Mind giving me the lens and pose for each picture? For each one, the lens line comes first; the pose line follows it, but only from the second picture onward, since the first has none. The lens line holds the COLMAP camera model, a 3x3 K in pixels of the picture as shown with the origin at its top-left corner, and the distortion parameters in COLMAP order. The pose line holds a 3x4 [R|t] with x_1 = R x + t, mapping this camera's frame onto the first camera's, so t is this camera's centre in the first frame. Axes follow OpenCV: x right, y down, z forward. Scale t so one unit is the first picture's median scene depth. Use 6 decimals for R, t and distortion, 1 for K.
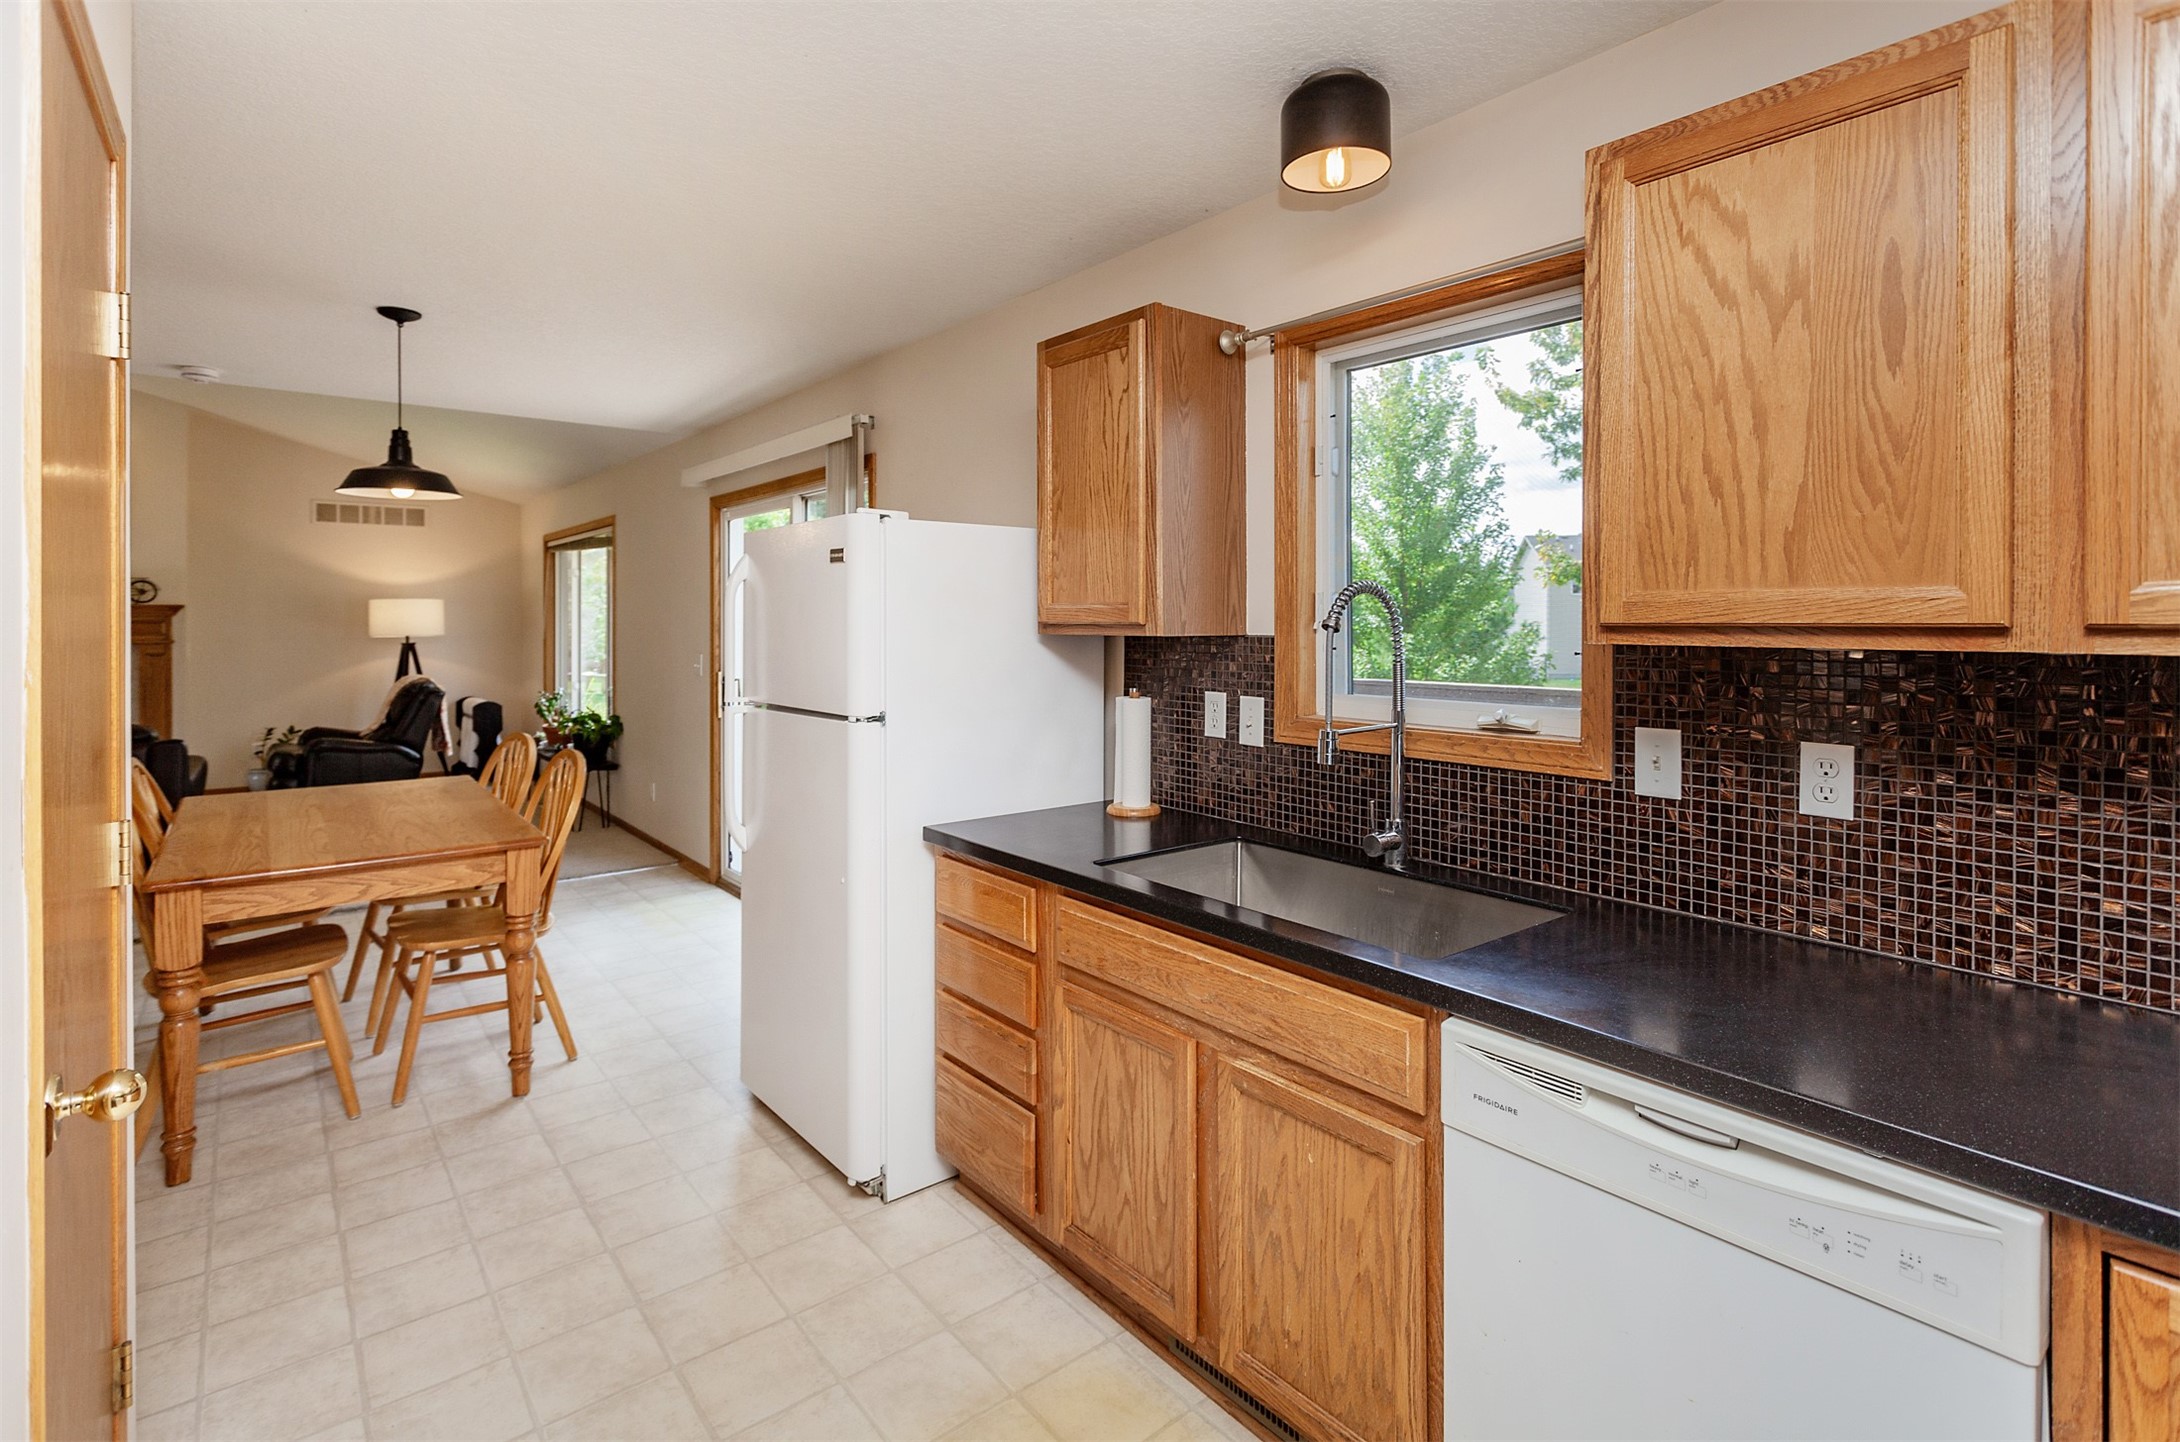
lens RADIAL K [[1034.2, 0, 1103.3], [0, 1034.2, 626.0], [0, 0, 1]] dist [-0.001612, -0.000271]
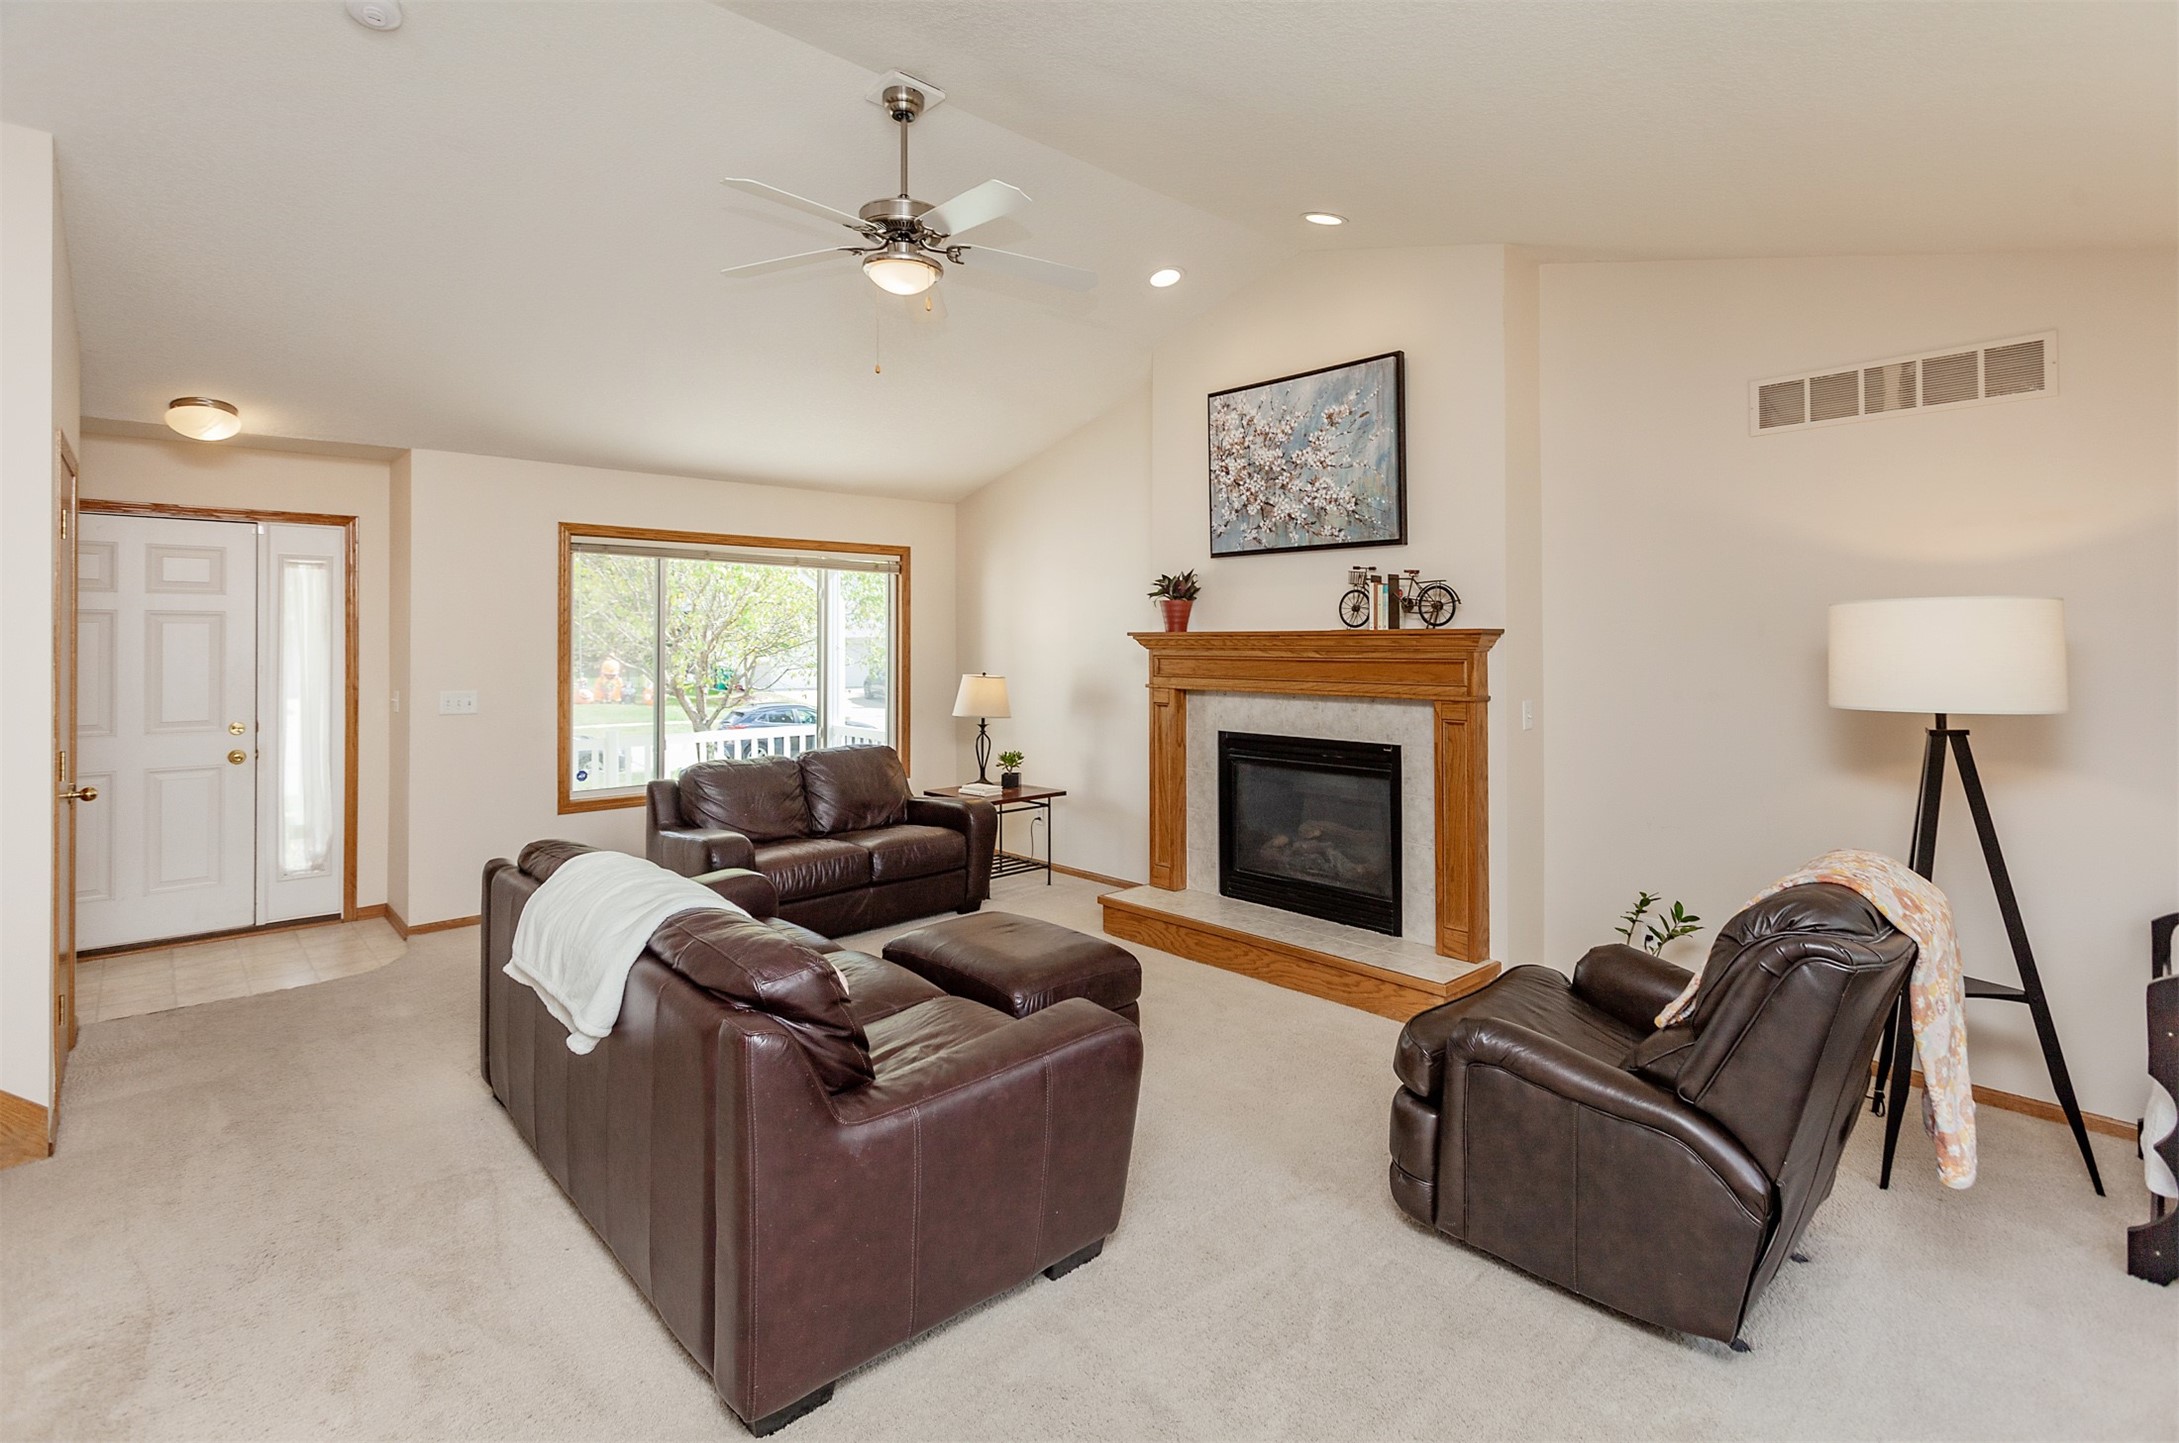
lens RADIAL K [[1037.6, 0, 1113.5], [0, 1037.6, 633.4], [0, 0, 1]] dist [0.001904, 0.000449]
pose [[0.059156, -0.007823, -0.998218, -0.841214], [-0.000971, 0.999968, -0.007894, -0.029702], [0.998248, 0.001436, 0.059146, 1.713565]]
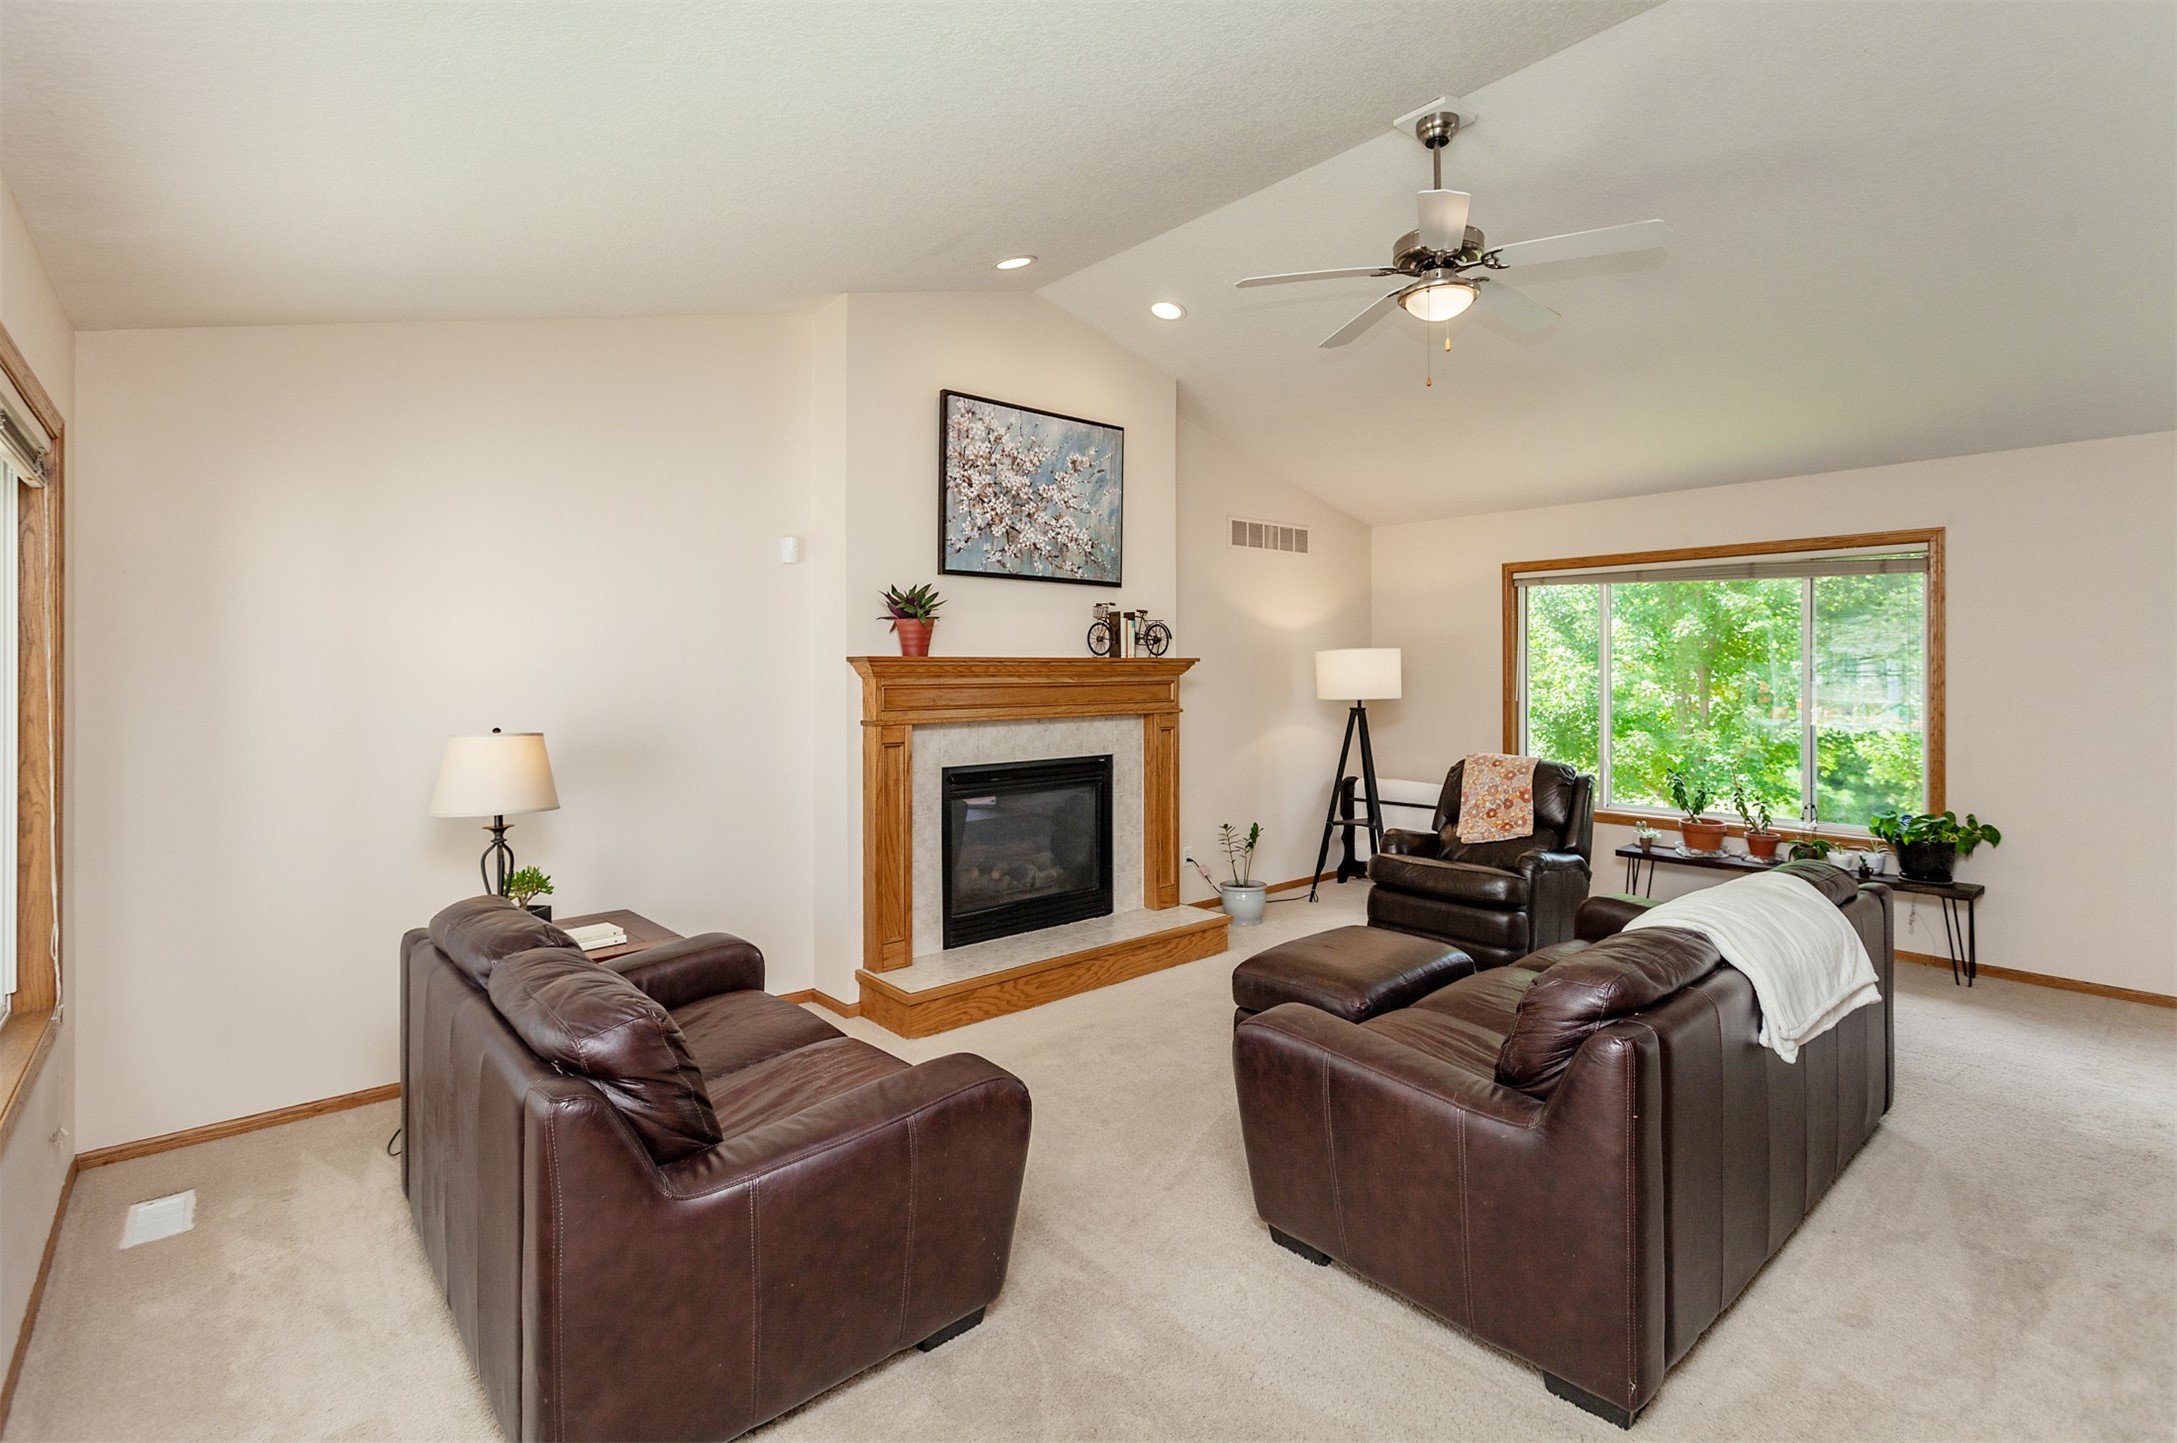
lens RADIAL K [[1013.8, 0, 1106.0], [0, 1013.8, 671.3], [0, 0, 1]] dist [-0.000133, 0.000139]
pose [[0.999682, -0.003984, 0.024892, -2.121843], [0.004019, 0.999991, -0.001388, -0.023064], [-0.024886, 0.001488, 0.999689, 0.659952]]
